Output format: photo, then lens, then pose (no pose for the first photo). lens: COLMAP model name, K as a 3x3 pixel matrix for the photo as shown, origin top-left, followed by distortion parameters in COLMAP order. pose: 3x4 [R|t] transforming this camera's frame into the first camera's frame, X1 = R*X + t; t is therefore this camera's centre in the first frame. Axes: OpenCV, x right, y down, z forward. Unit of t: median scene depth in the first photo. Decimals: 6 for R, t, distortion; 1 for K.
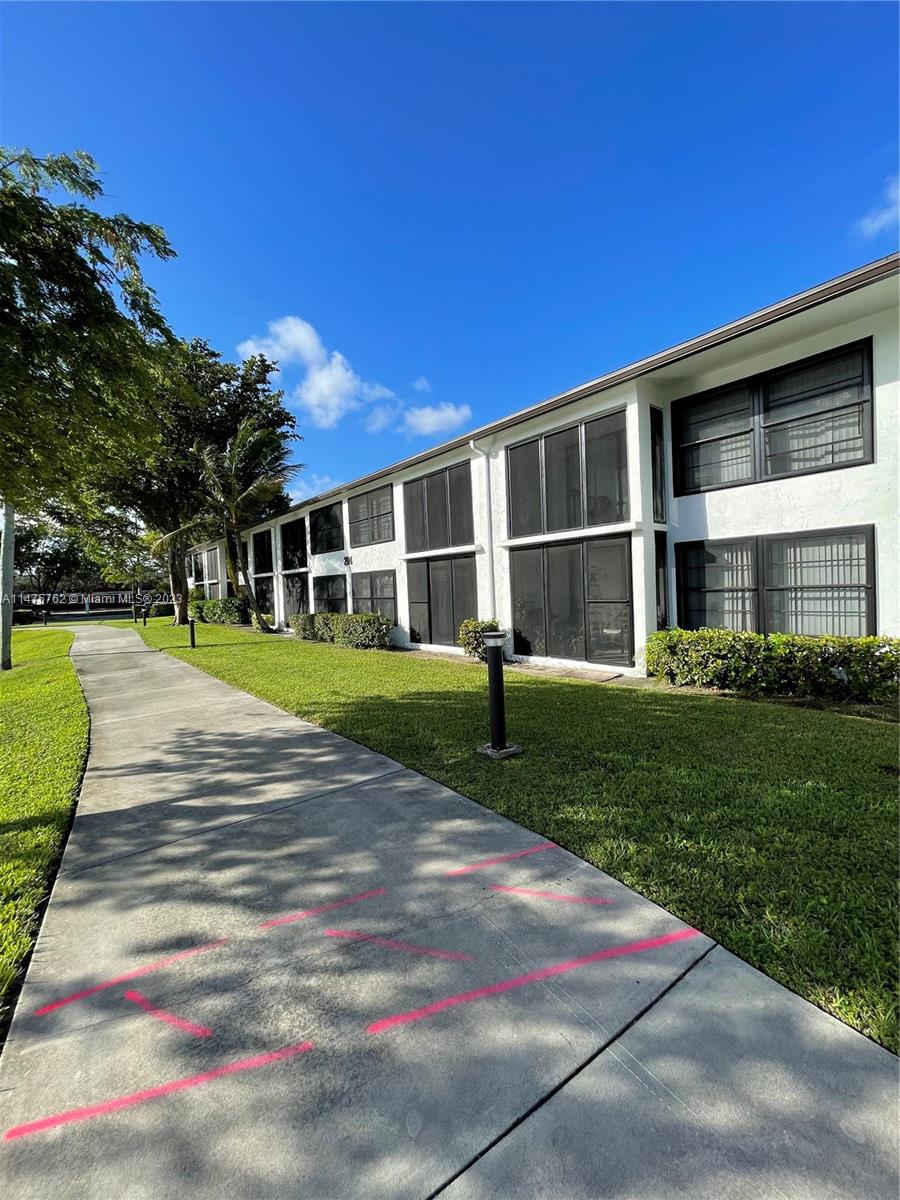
lens RADIAL K [[482.5, 0, 455.9], [0, 482.5, 597.1], [0, 0, 1]] dist [-0.004743, -0.000079]
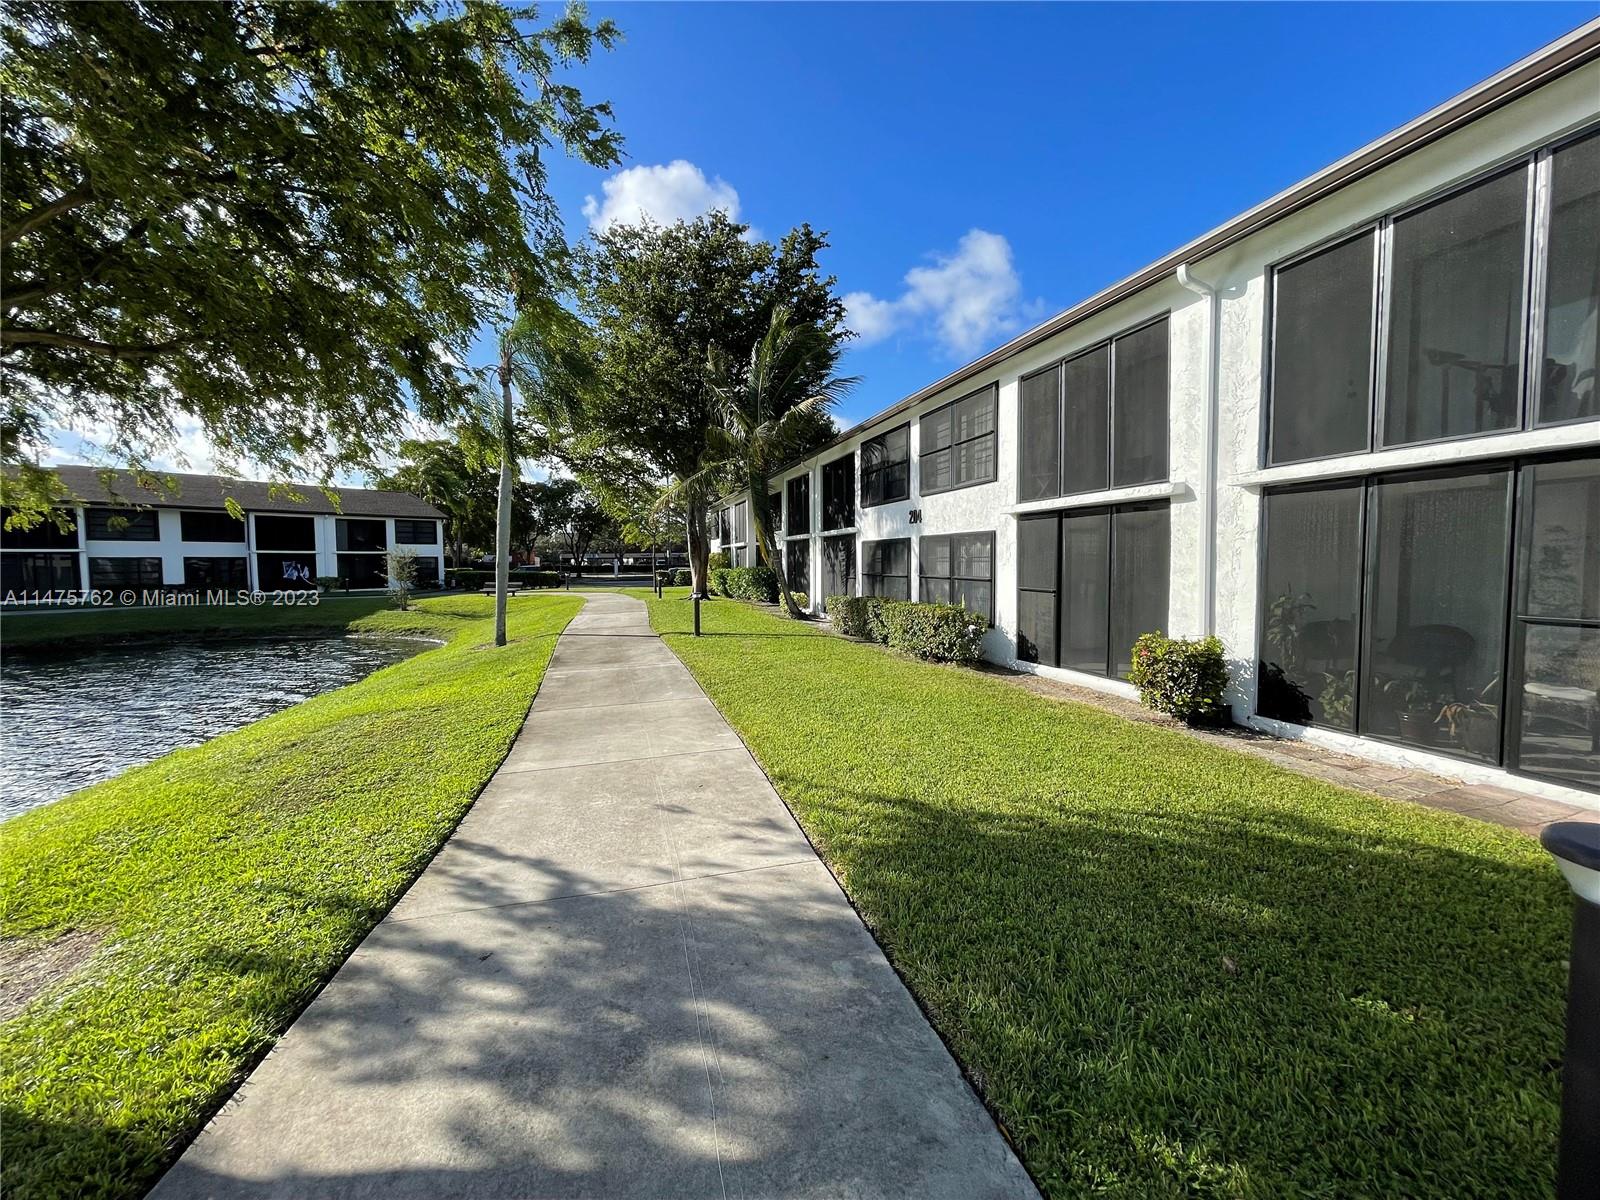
lens RADIAL K [[643.3, 0, 800.0], [0, 643.3, 600.0], [0, 0, 1]] dist [-0.004743, -0.000079]
pose [[0.924101, 0.055720, -0.378065, -0.047067], [-0.037966, 0.997805, 0.054259, -0.008024], [0.380258, -0.035787, 0.924188, 0.195910]]
